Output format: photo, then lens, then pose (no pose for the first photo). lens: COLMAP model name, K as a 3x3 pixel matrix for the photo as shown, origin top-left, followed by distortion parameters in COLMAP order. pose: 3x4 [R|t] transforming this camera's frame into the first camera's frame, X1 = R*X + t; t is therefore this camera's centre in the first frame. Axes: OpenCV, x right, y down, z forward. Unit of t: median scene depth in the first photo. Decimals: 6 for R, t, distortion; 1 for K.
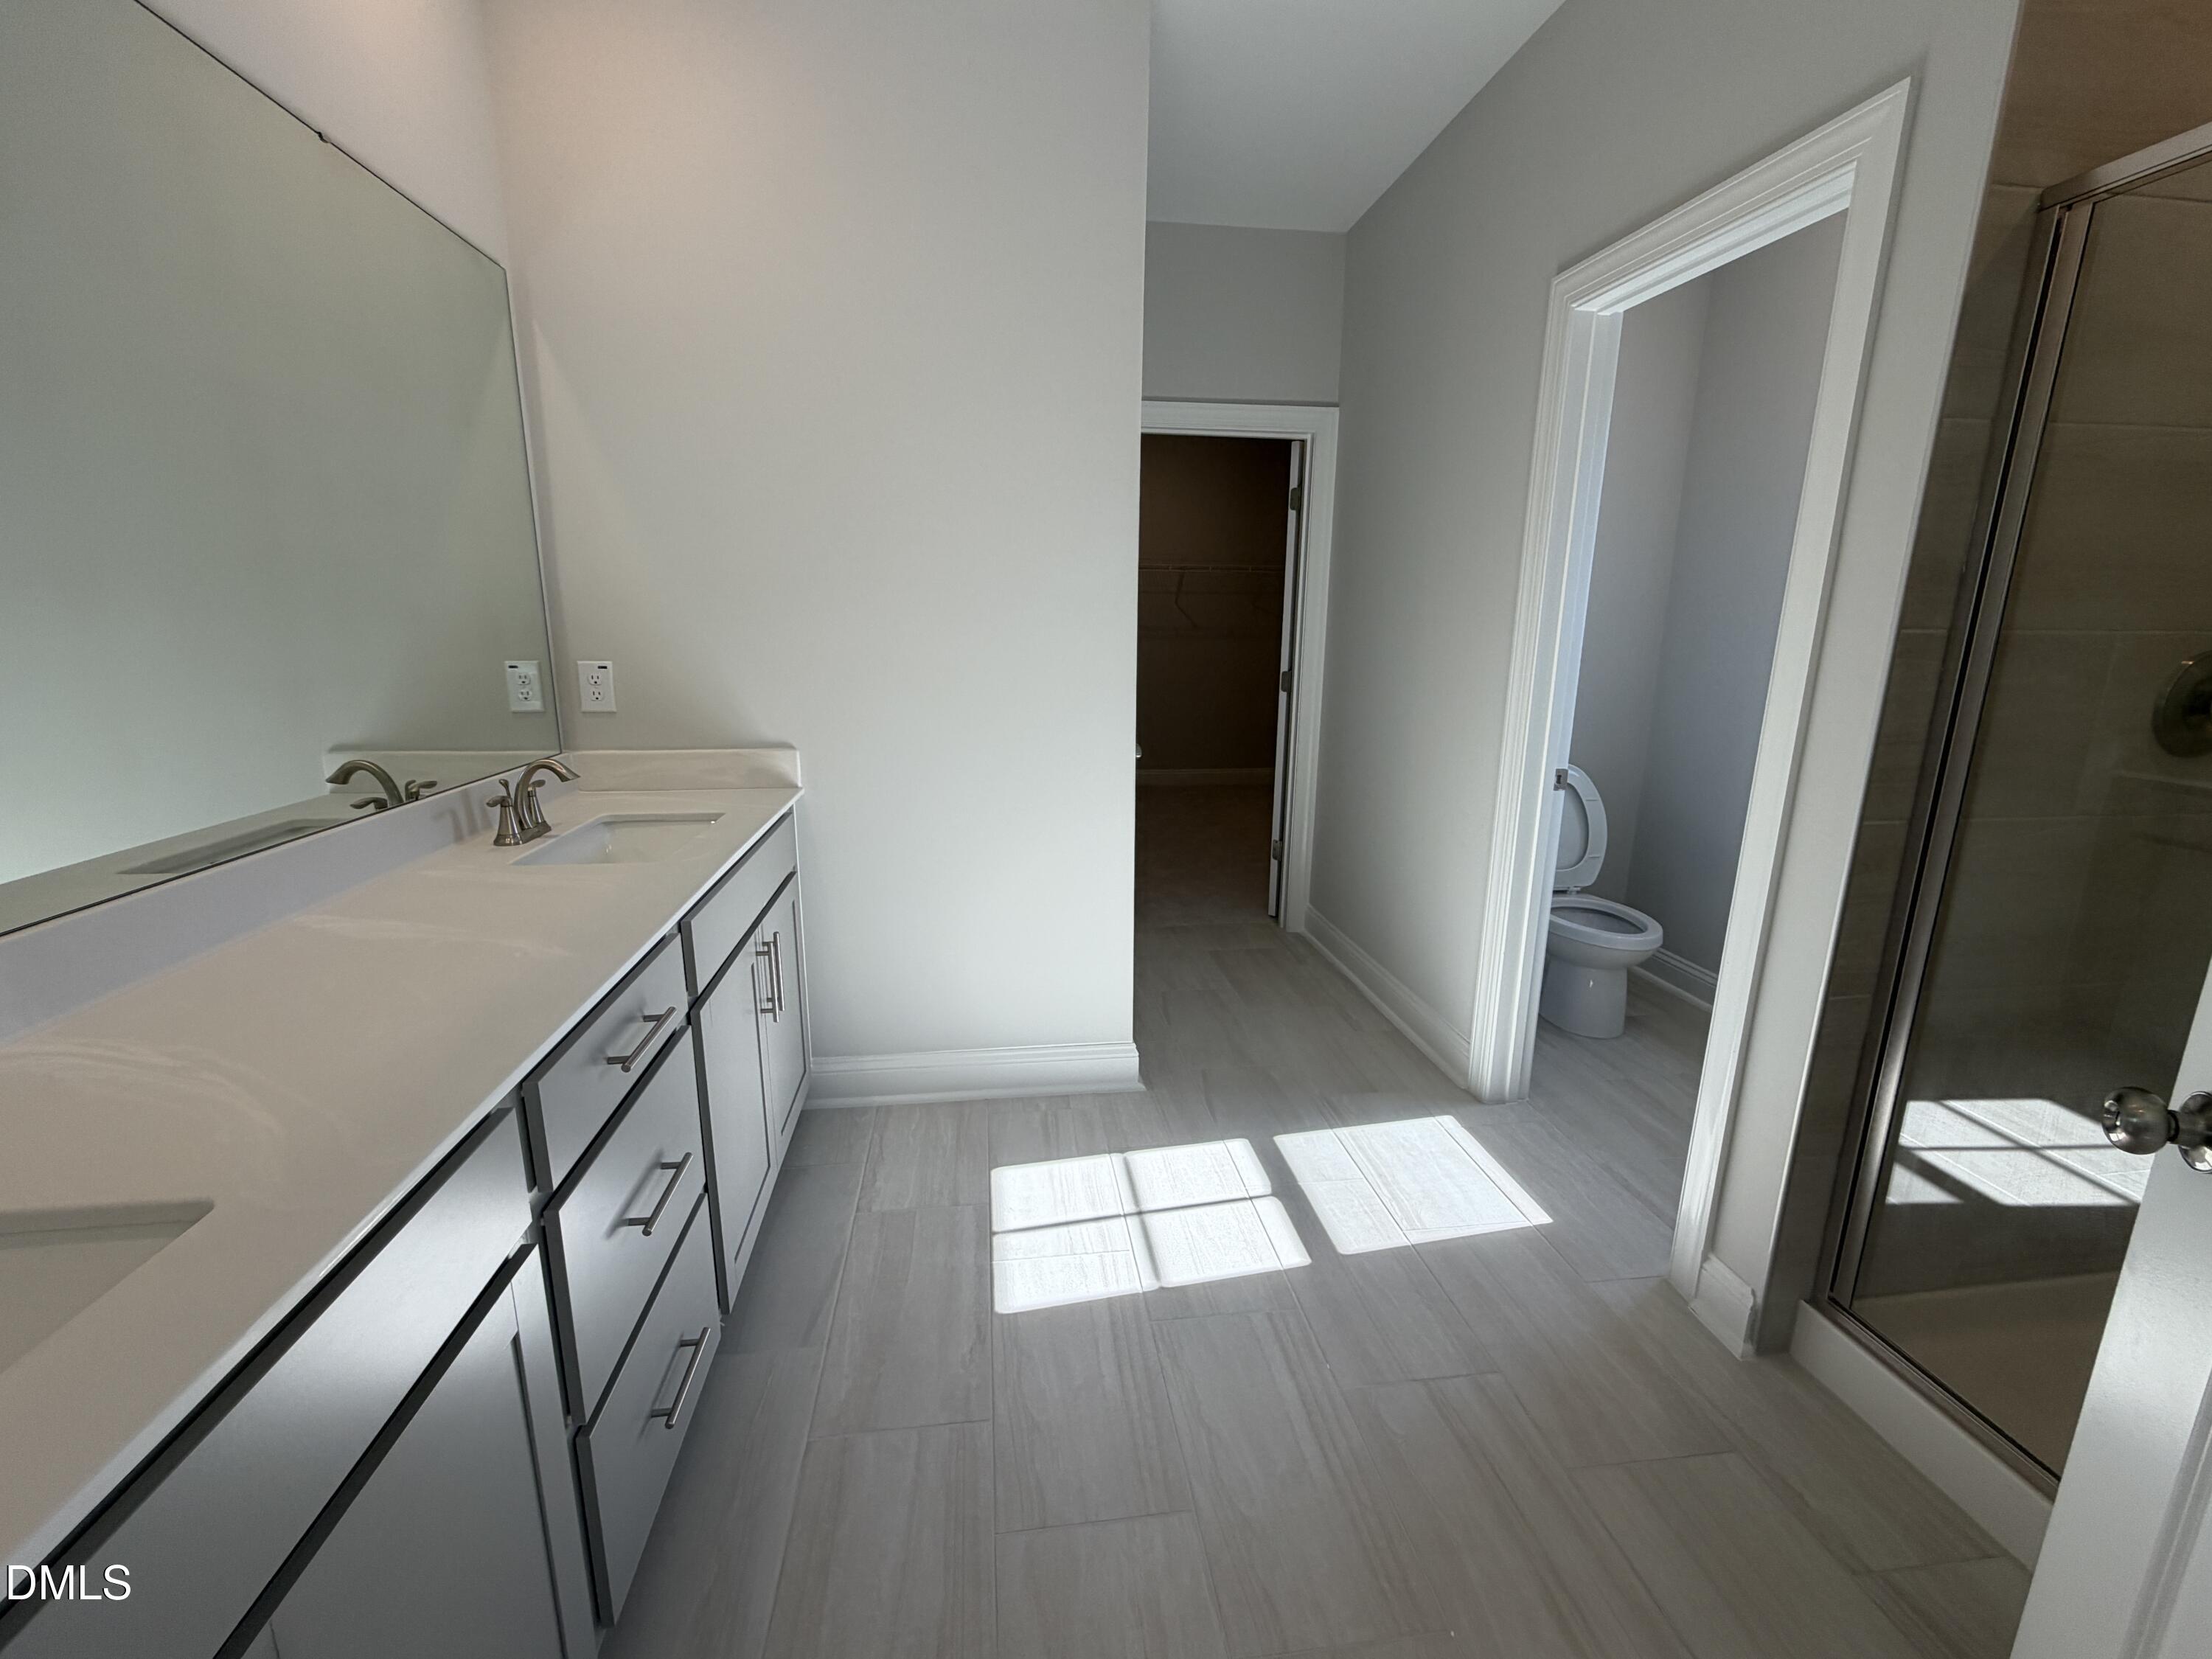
lens RADIAL K [[926.2, 0, 1100.3], [0, 926.2, 836.4], [0, 0, 1]] dist [0.004022, 0.000123]
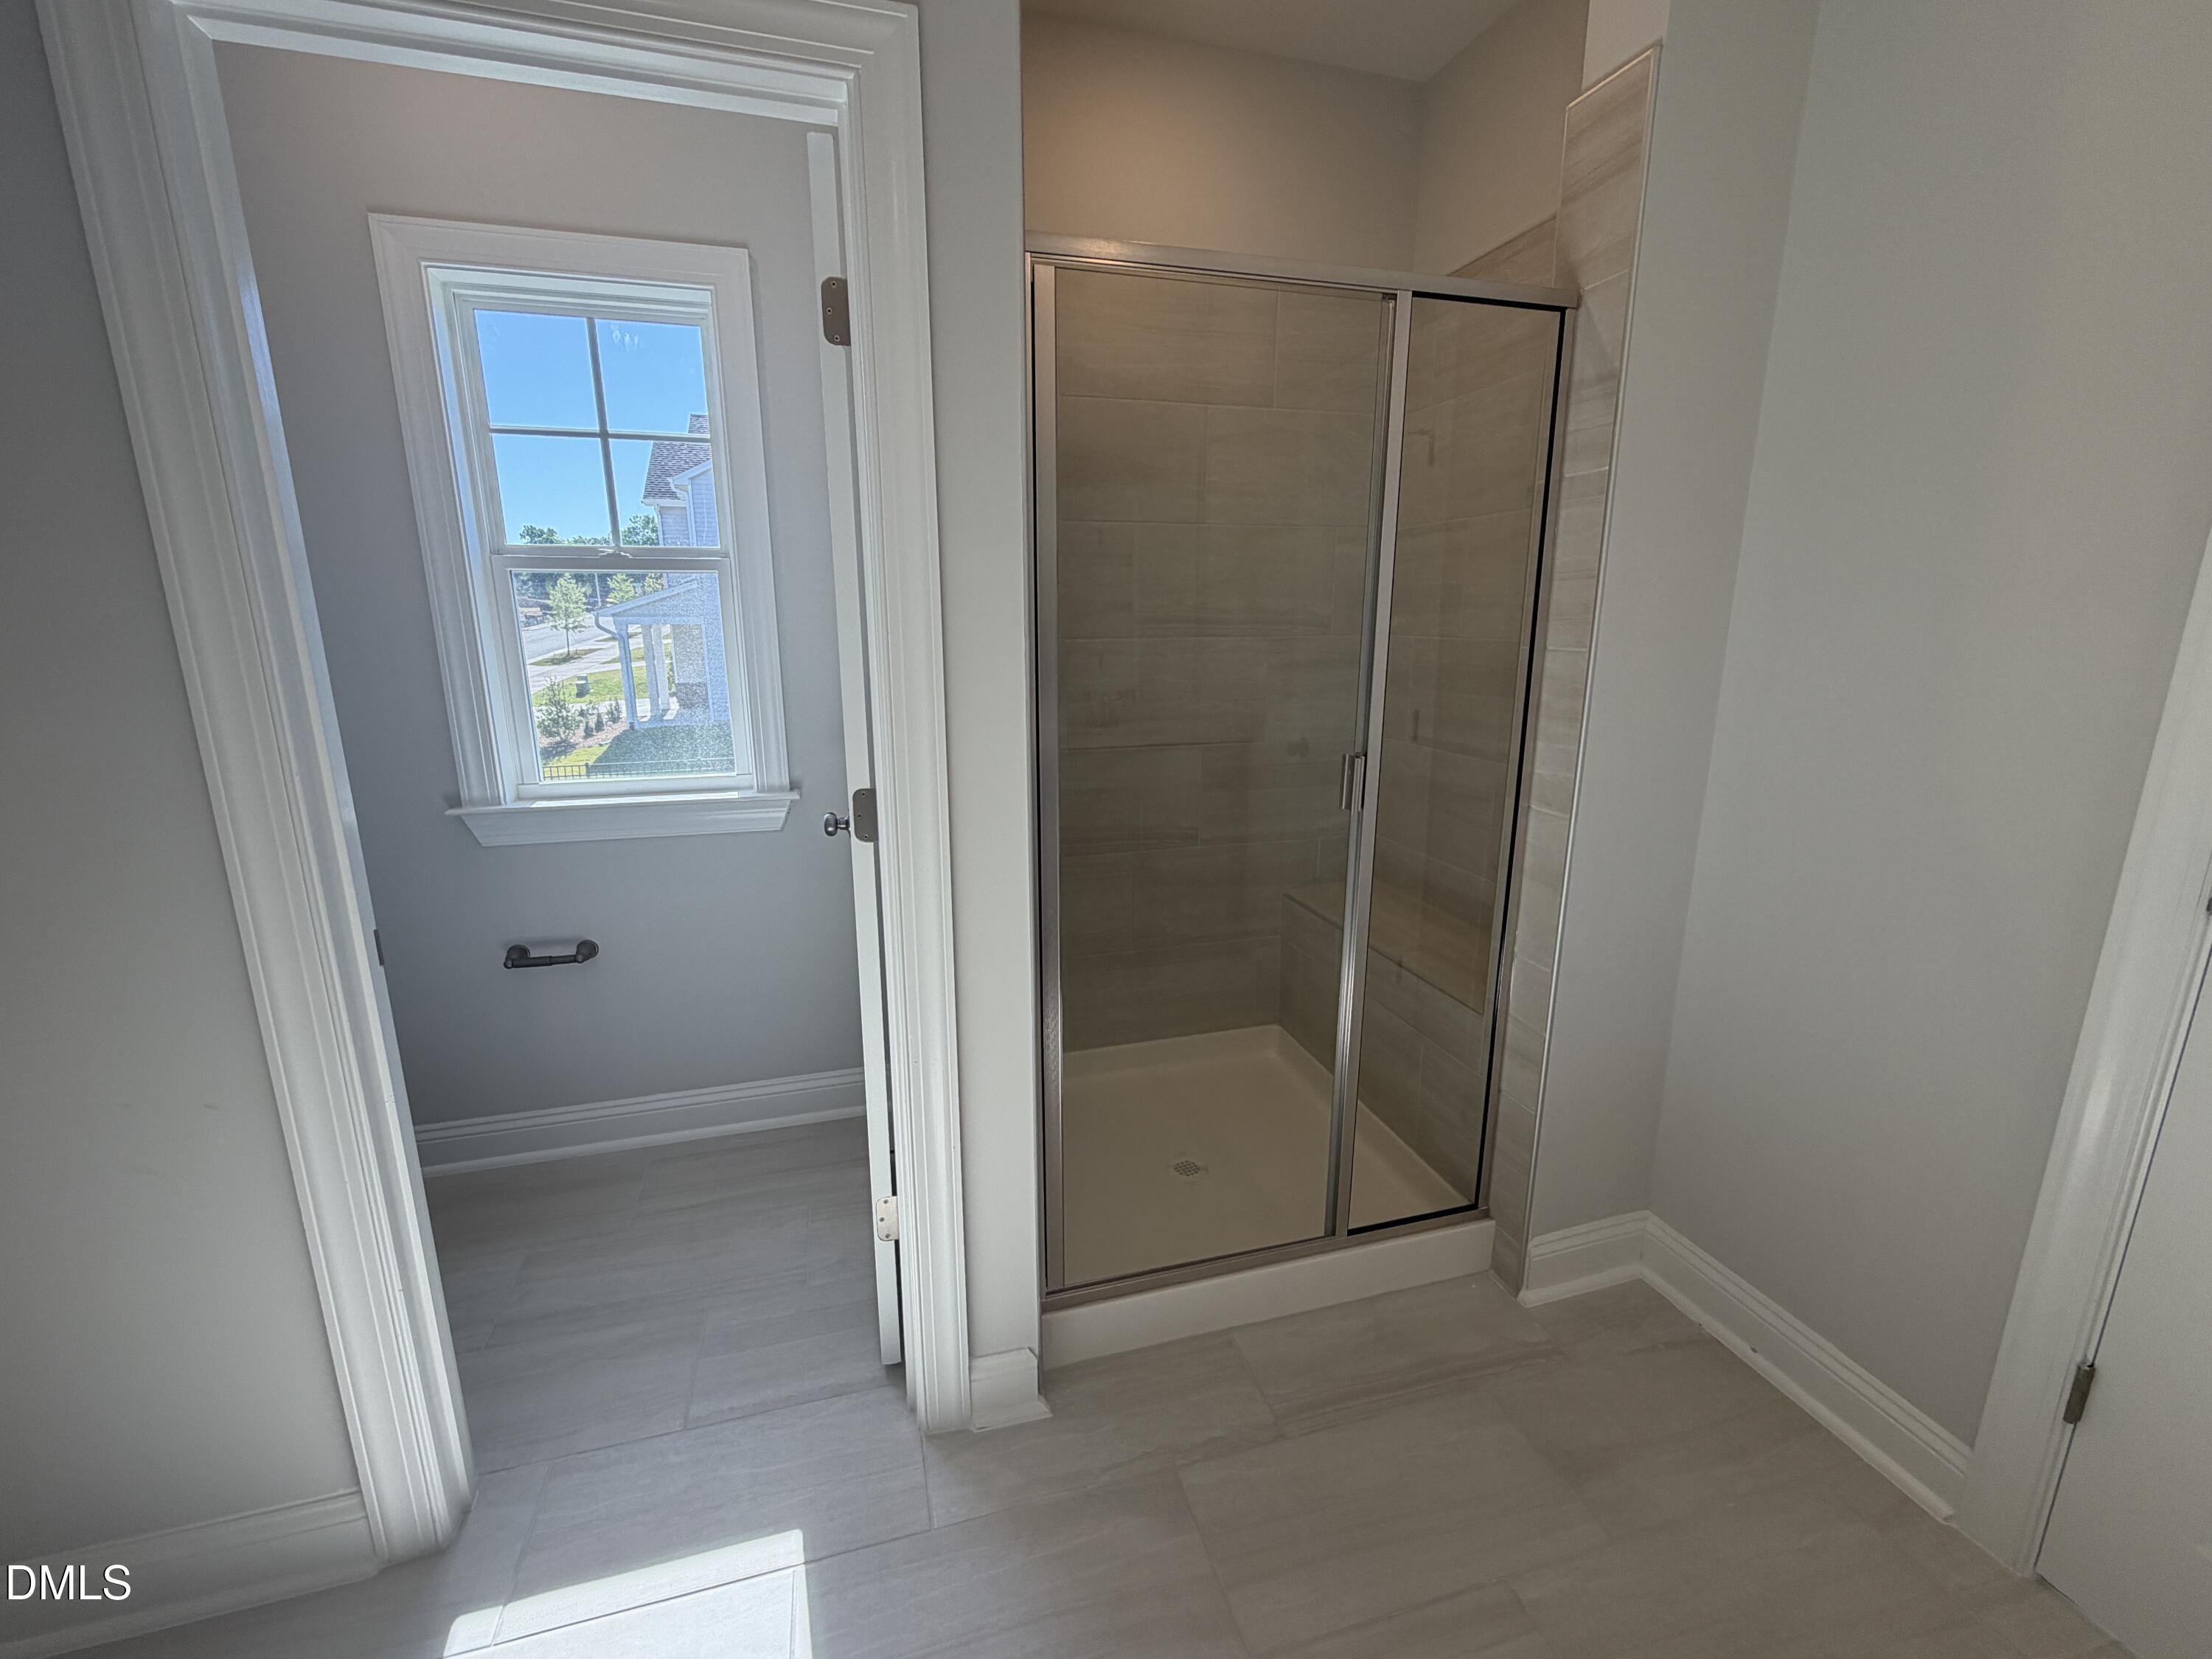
lens RADIAL K [[926.2, 0, 1100.3], [0, 926.2, 836.4], [0, 0, 1]] dist [0.004022, 0.000123]
pose [[-0.148331, -0.229776, 0.961874, -0.099842], [0.223939, 0.939564, 0.258980, -0.227437], [-0.963249, 0.253816, -0.087910, 0.848788]]
